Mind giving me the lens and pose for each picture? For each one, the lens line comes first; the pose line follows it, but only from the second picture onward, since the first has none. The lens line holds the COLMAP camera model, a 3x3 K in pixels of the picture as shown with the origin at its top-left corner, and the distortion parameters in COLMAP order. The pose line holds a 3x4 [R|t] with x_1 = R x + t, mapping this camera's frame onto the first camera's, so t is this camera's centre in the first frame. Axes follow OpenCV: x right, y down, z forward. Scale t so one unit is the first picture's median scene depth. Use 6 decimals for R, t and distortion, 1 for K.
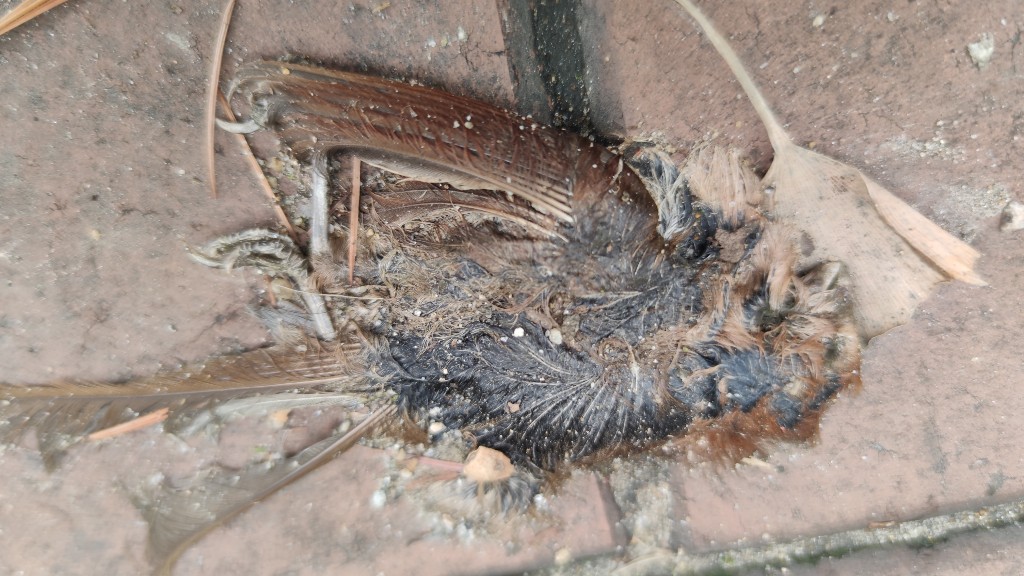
lens RADIAL K [[736.7, 0, 512.0], [0, 736.7, 288.0], [0, 0, 1]] dist [-0.036247, 0.058472]
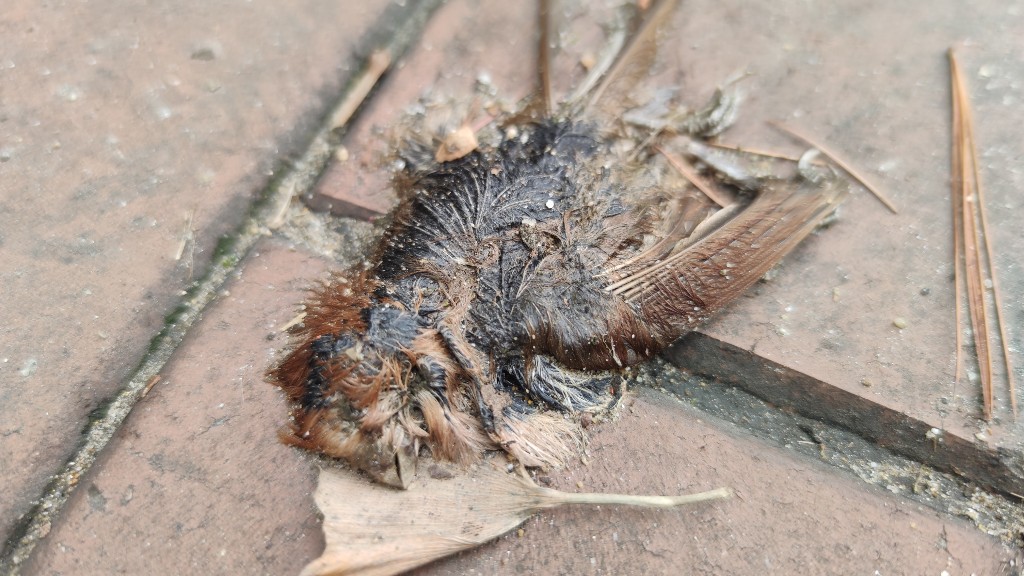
lens RADIAL K [[722.3, 0, 512.0], [0, 722.3, 288.0], [0, 0, 1]] dist [0.000715, 0.001538]
pose [[-0.604077, 0.728503, -0.323071, 0.483494], [-0.784875, -0.614097, 0.082810, -0.063492], [-0.138070, 0.303594, 0.942745, -0.018518]]
